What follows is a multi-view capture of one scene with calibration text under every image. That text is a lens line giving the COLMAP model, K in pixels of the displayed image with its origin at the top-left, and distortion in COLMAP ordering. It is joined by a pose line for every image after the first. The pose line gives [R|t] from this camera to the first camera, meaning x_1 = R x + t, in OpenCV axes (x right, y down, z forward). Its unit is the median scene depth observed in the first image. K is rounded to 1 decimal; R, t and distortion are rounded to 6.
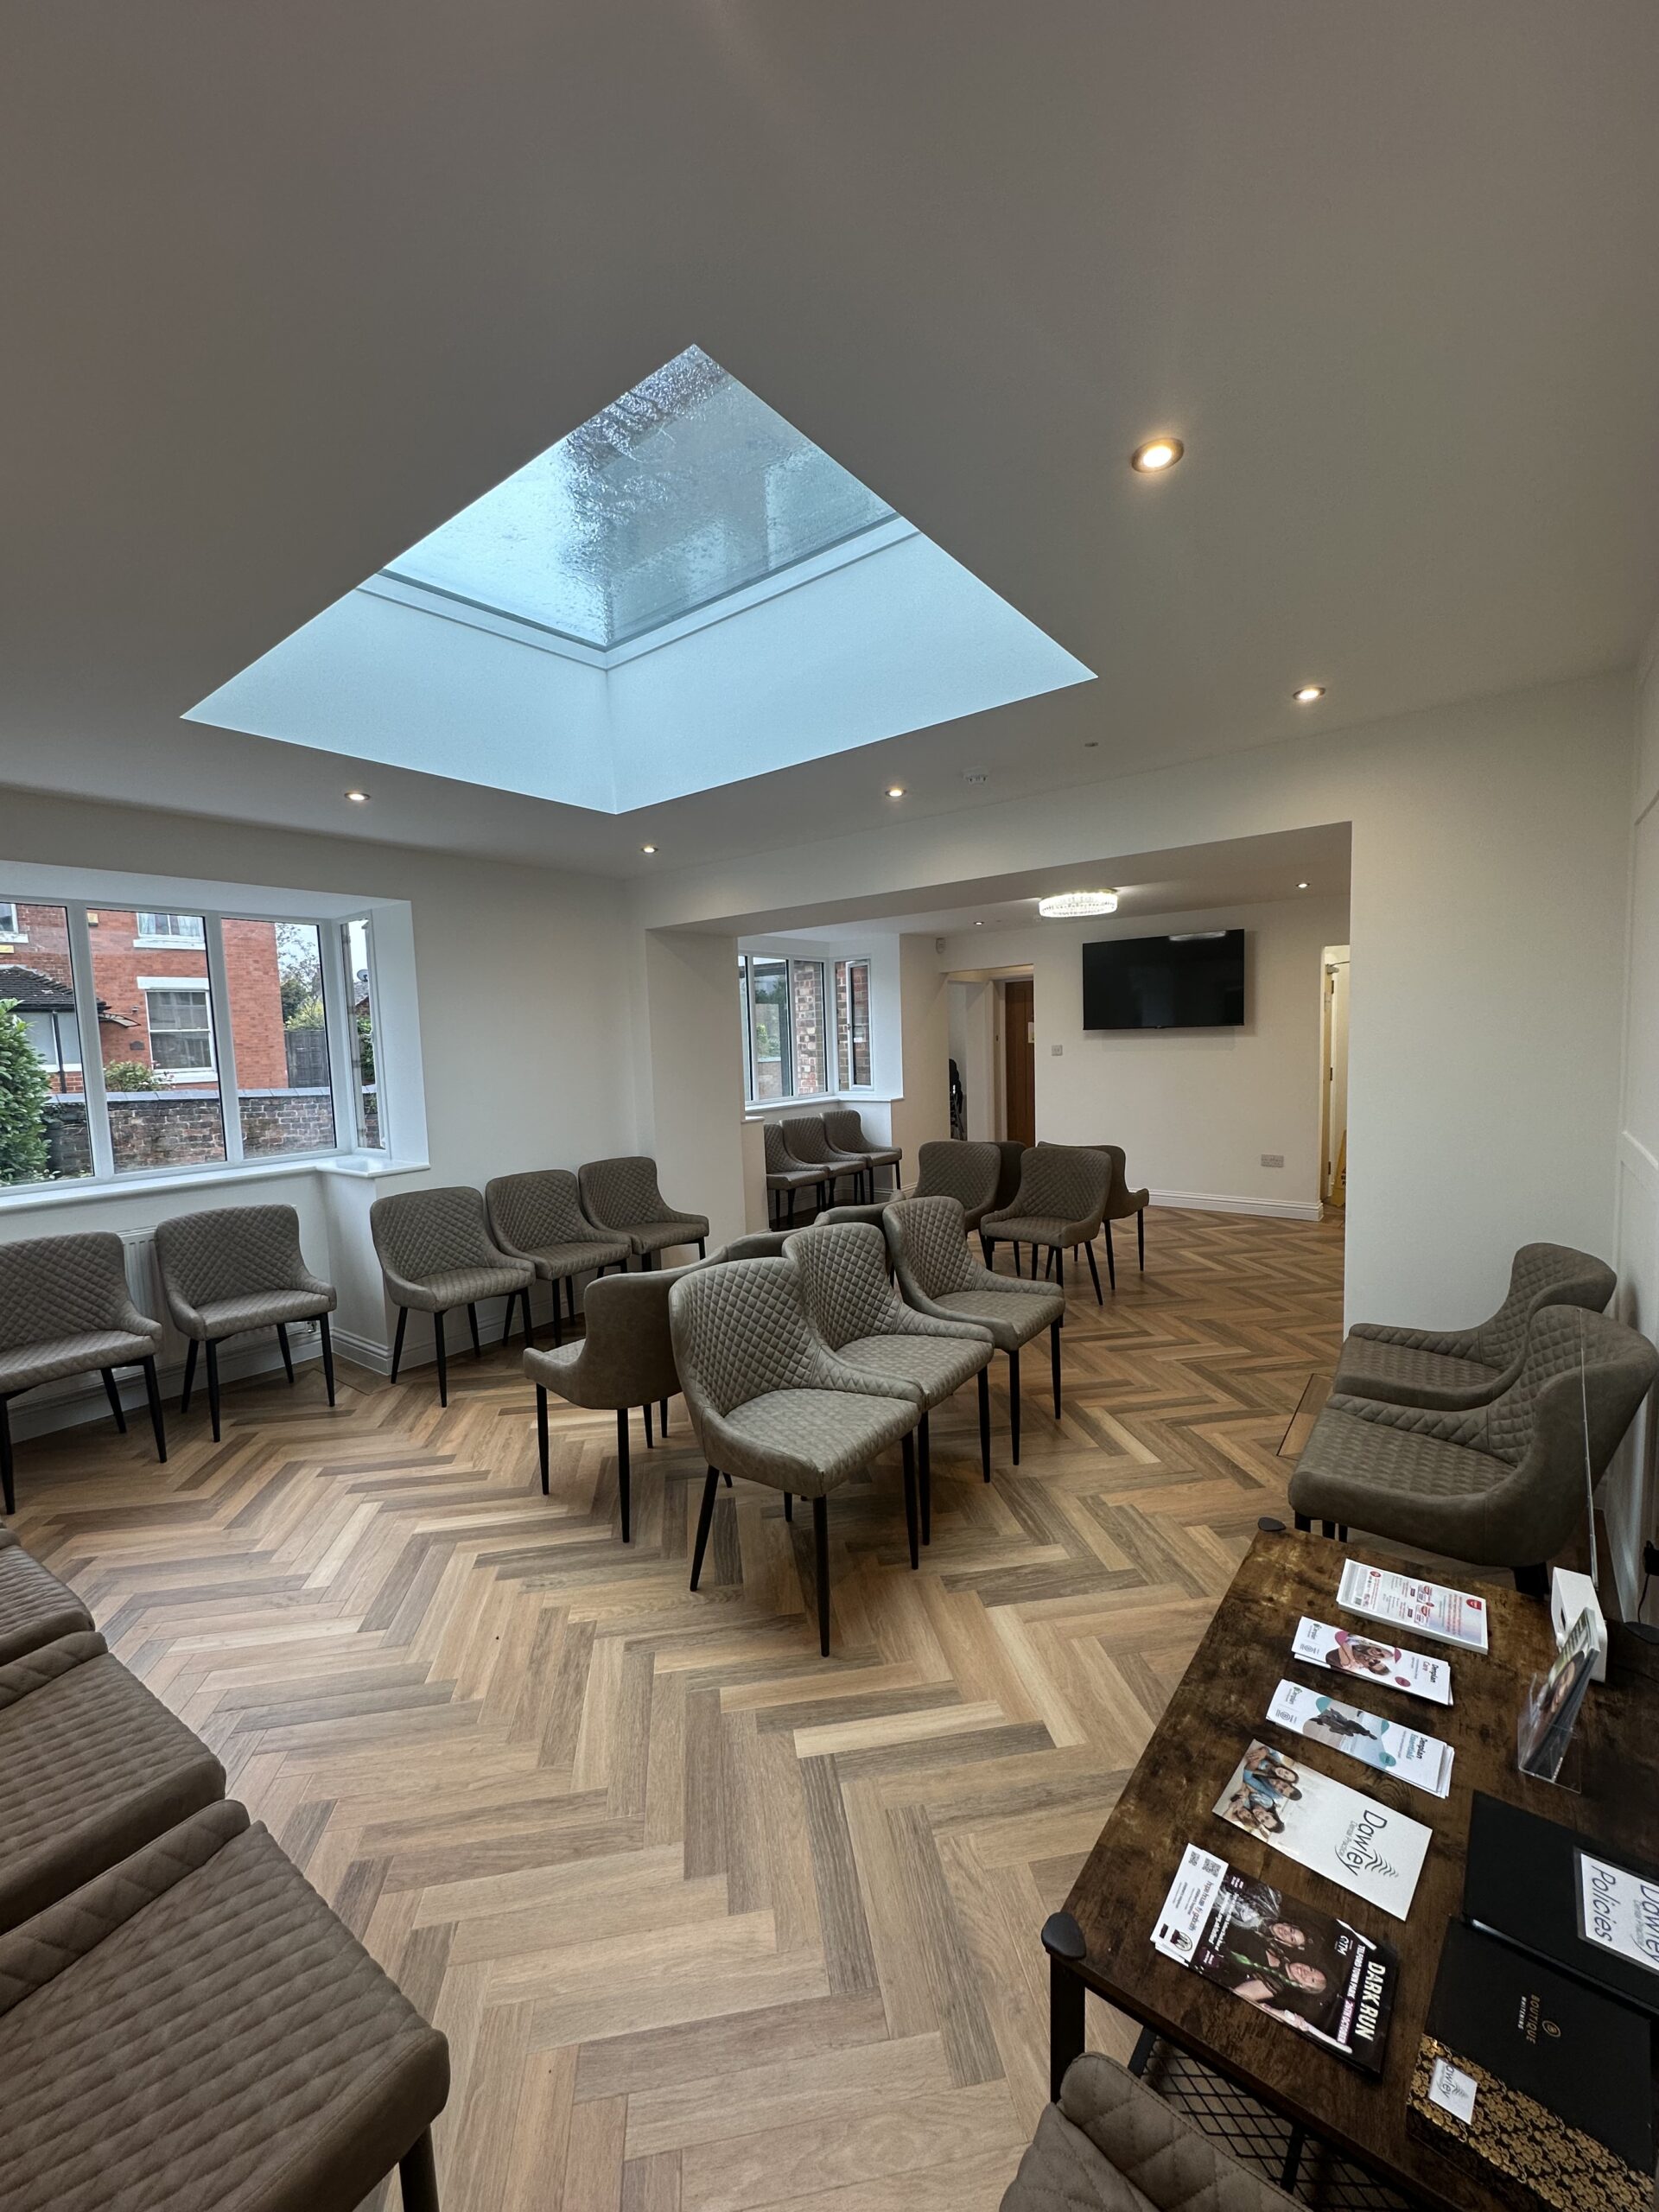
lens RADIAL K [[882.5, 0, 826.0], [0, 882.5, 1103.6], [0, 0, 1]] dist [0.001165, 0.000291]
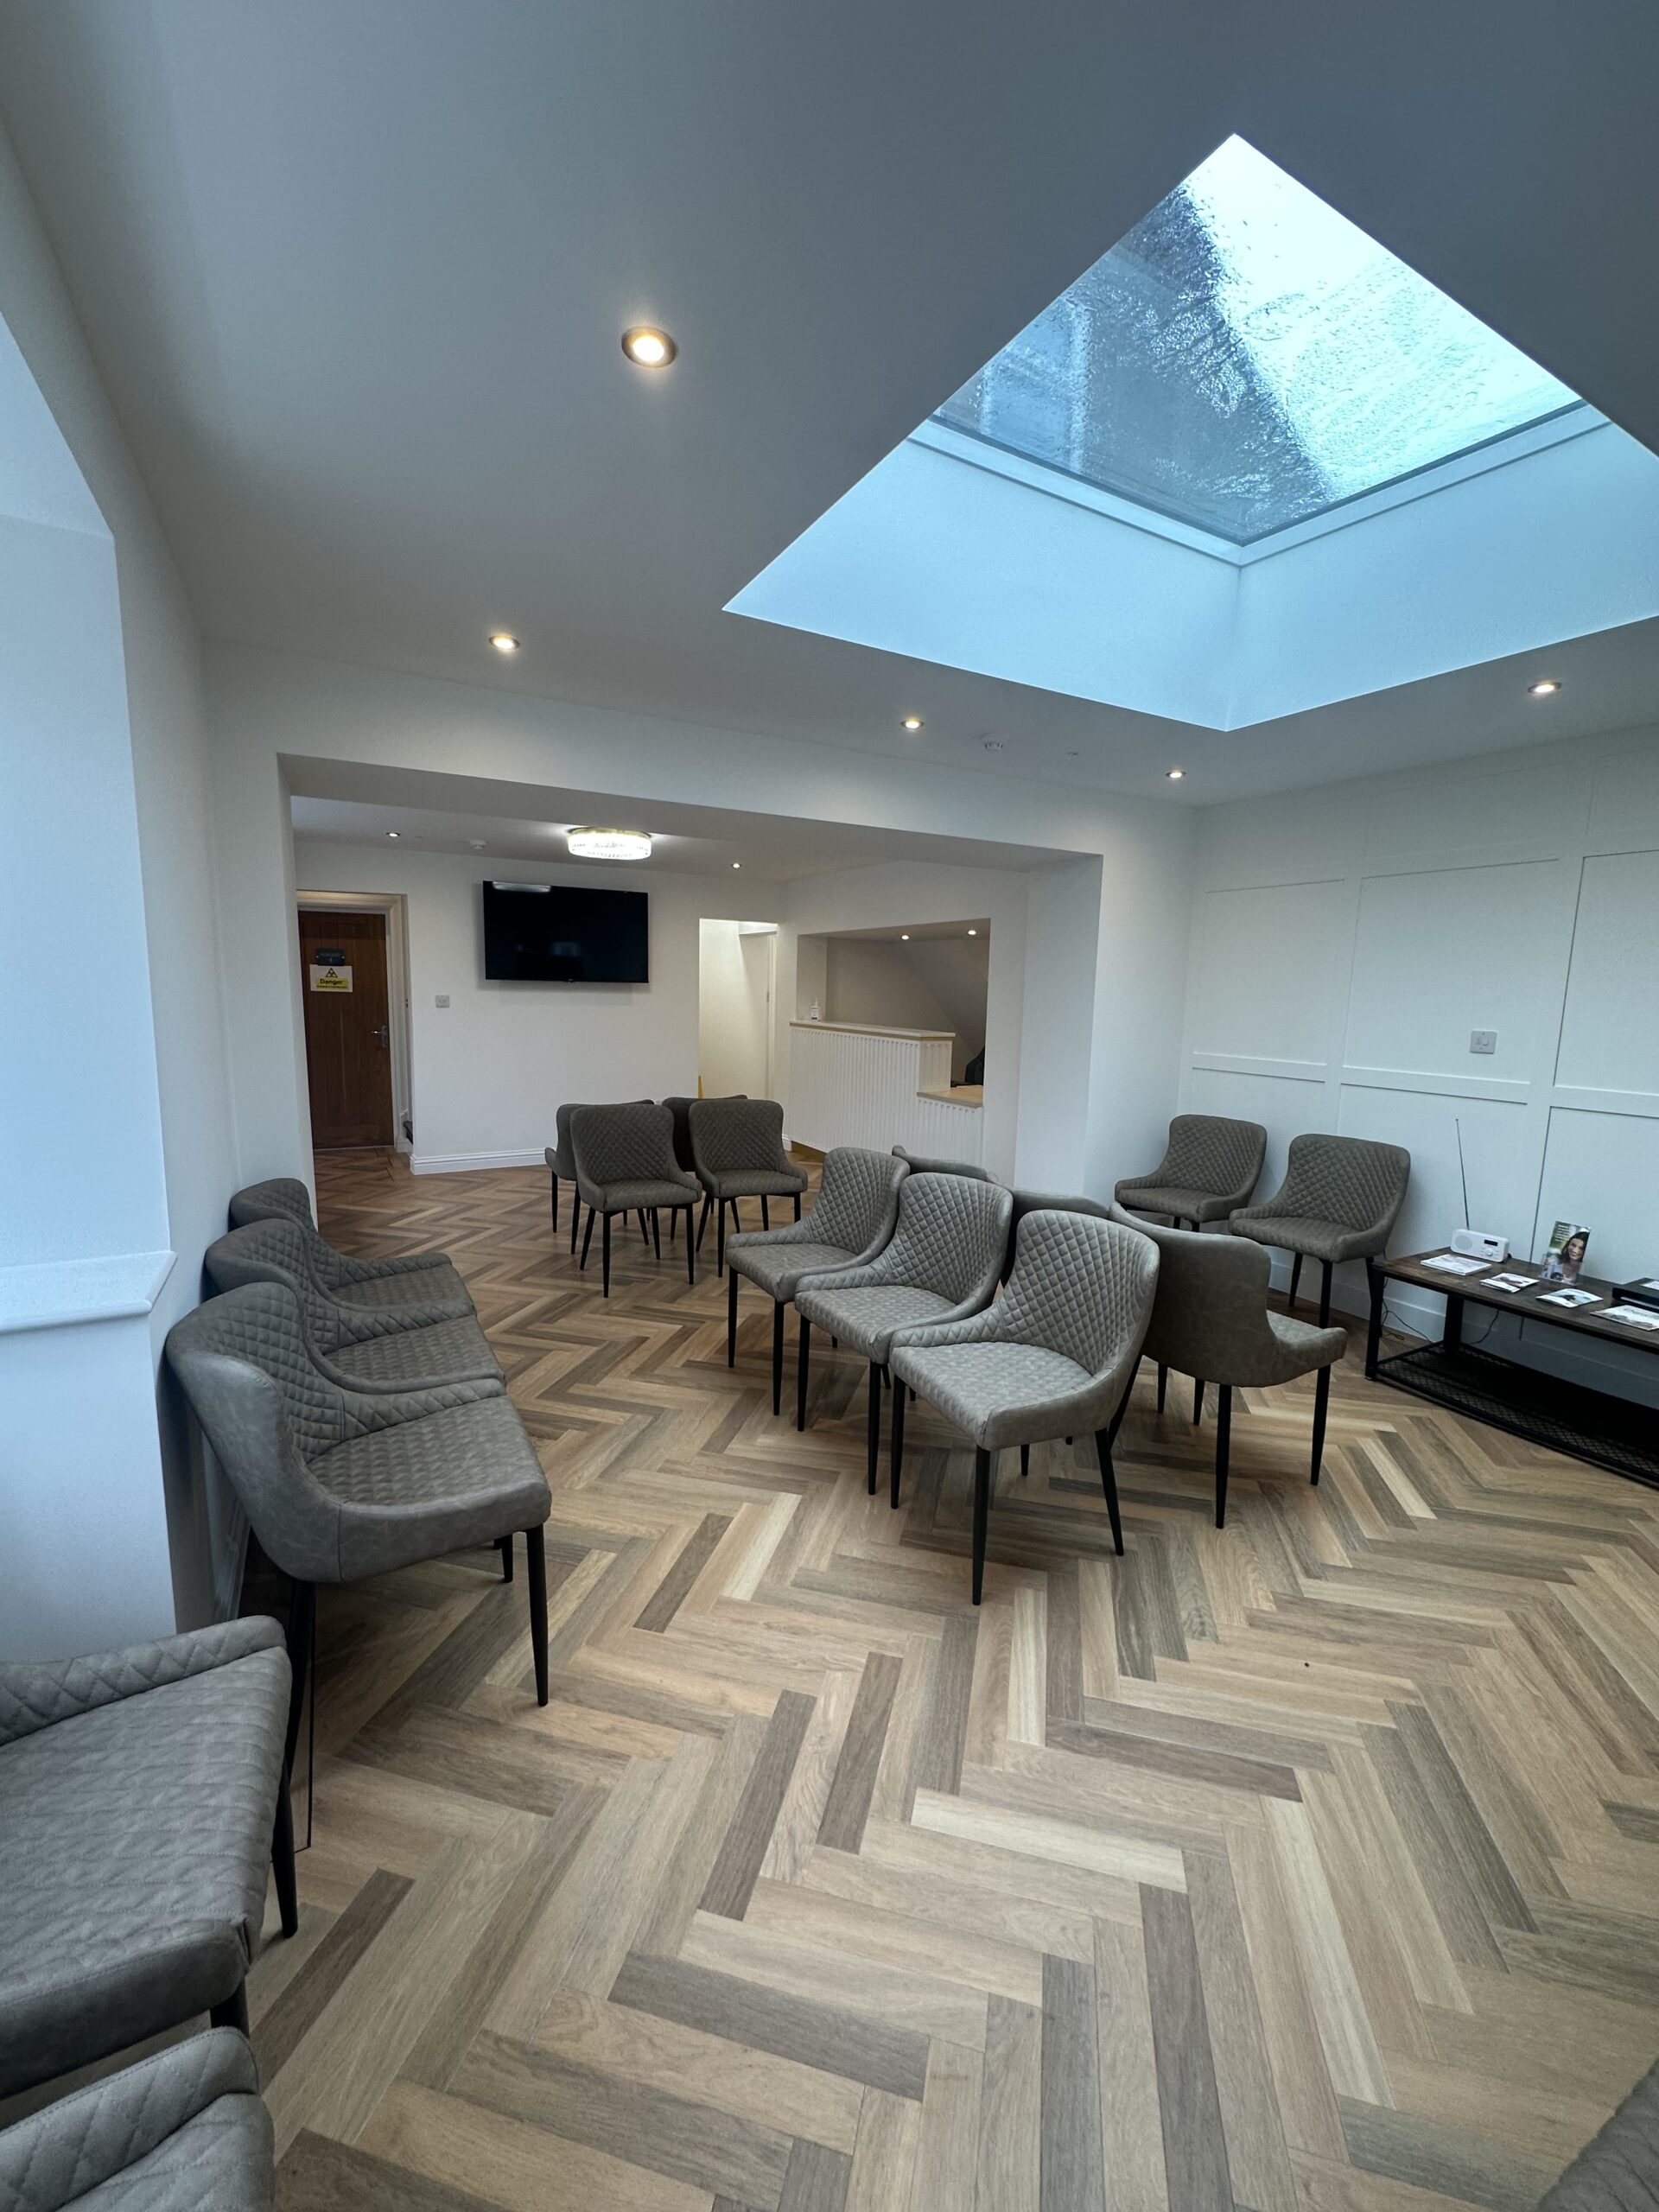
lens RADIAL K [[882.5, 0, 832.6], [0, 882.5, 1105.7], [0, 0, 1]] dist [0.001165, 0.000291]
pose [[0.387561, -0.086113, 0.917813, -1.085082], [0.041113, 0.996251, 0.076111, -0.026840], [-0.920927, 0.008237, 0.389648, 0.900019]]
